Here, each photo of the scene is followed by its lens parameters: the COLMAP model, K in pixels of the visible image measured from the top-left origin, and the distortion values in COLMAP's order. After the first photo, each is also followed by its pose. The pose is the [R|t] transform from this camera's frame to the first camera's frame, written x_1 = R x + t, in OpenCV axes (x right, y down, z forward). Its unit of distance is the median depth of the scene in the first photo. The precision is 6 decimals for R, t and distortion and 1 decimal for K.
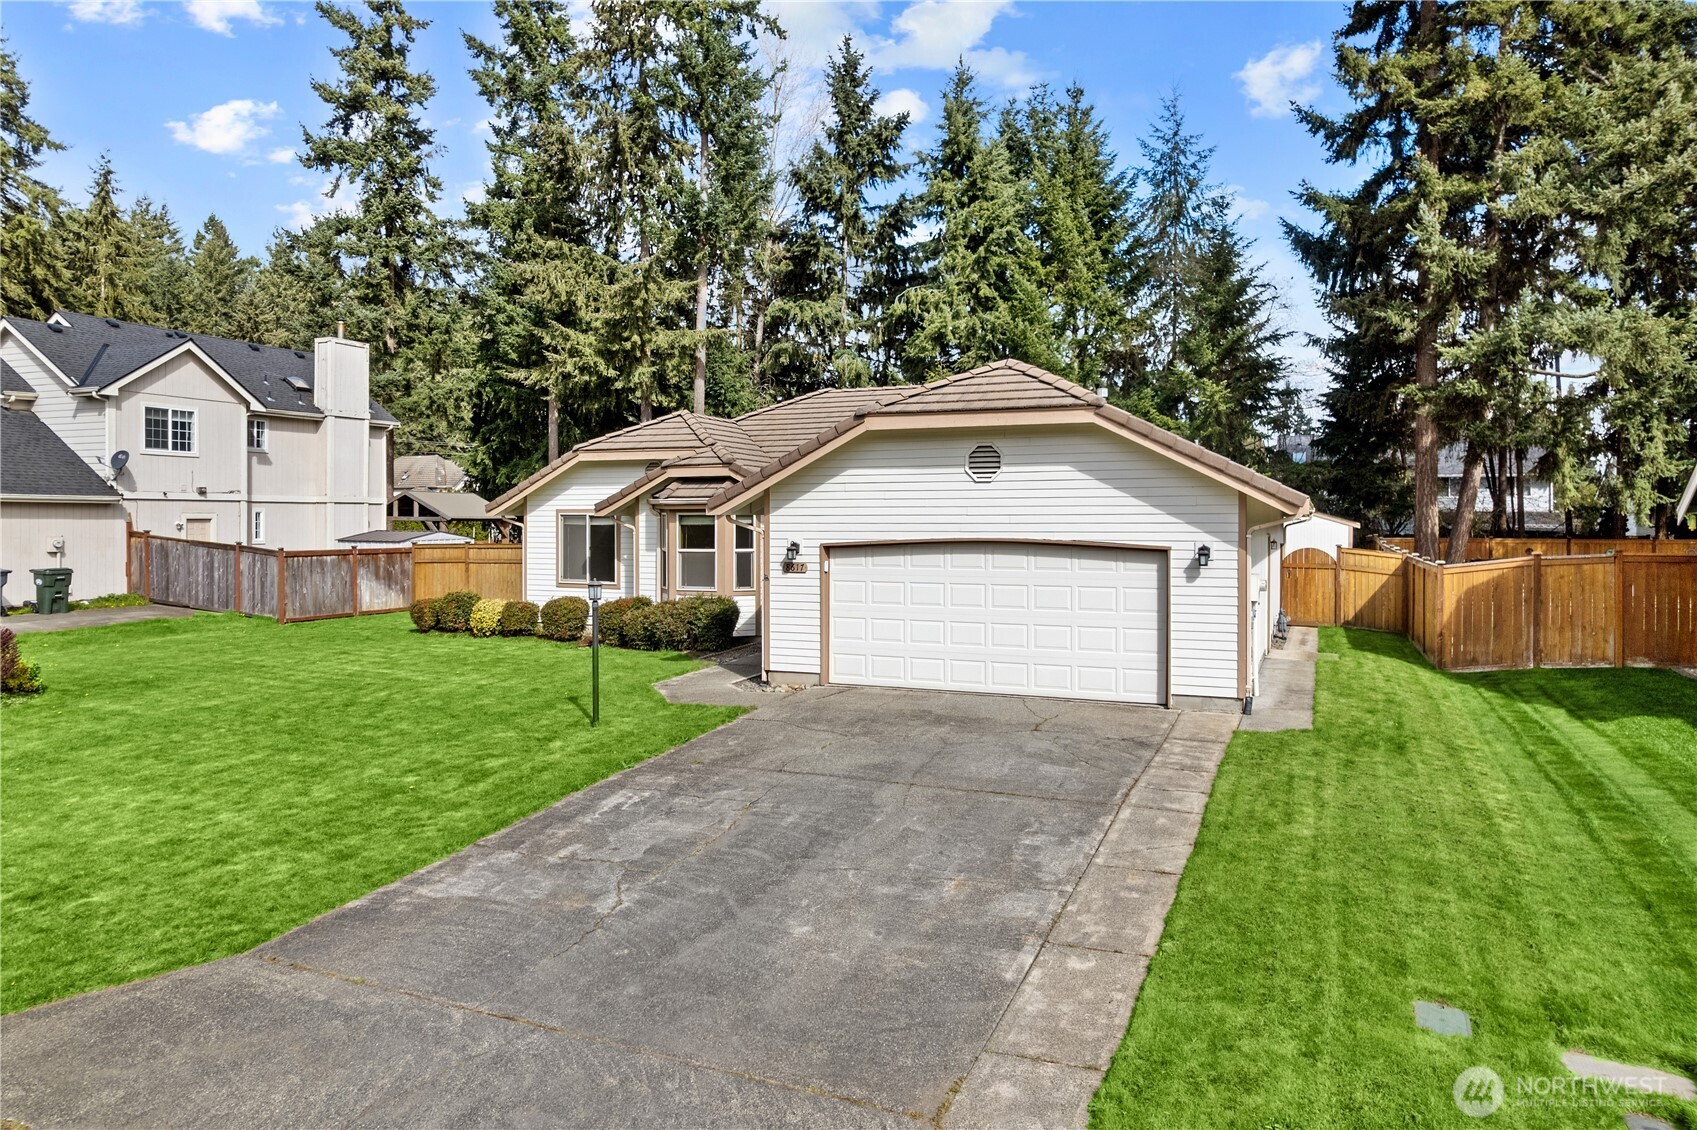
lens RADIAL K [[1049.8, 0, 848.5], [0, 1049.8, 565.0], [0, 0, 1]] dist [-0.049569, 0.041638]
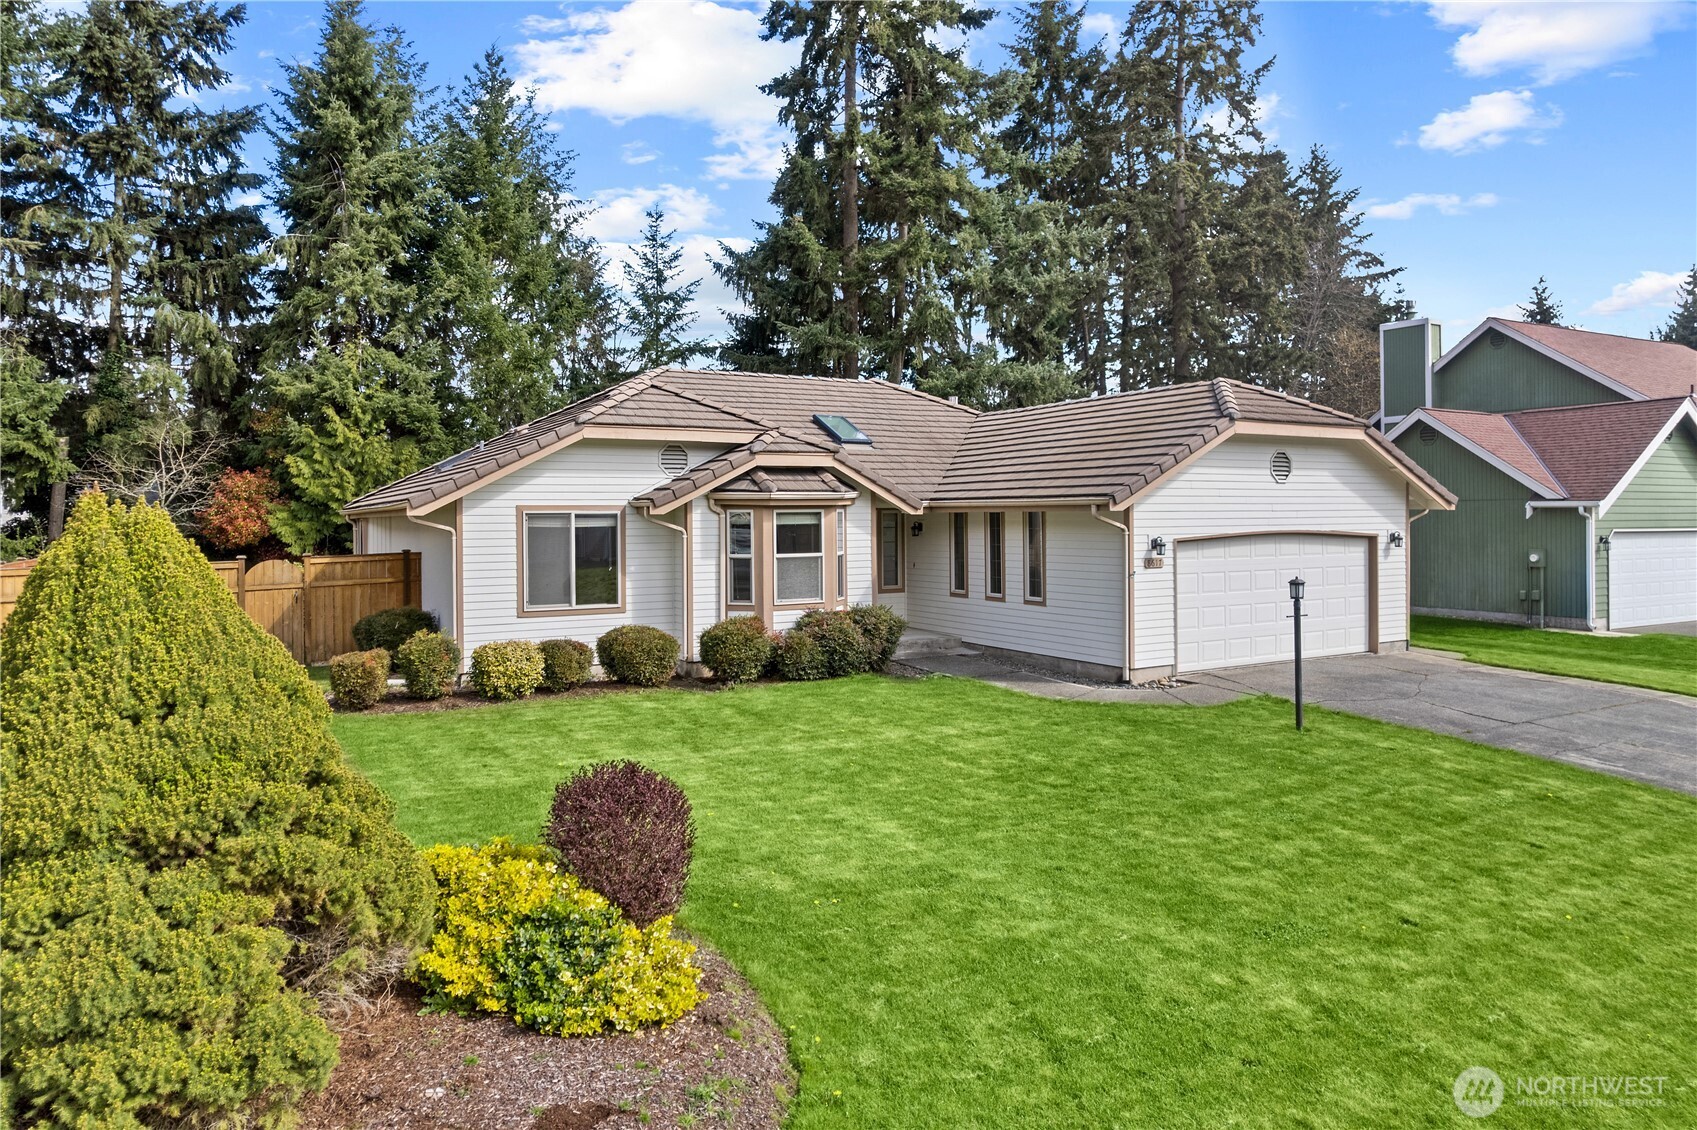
lens RADIAL K [[1049.8, 0, 848.5], [0, 1049.8, 565.0], [0, 0, 1]] dist [-0.049569, 0.041638]
pose [[0.635028, -0.038999, 0.771504, -0.762052], [0.040755, 0.999025, 0.016954, -0.018560], [-0.771413, 0.020676, 0.635999, 0.442485]]
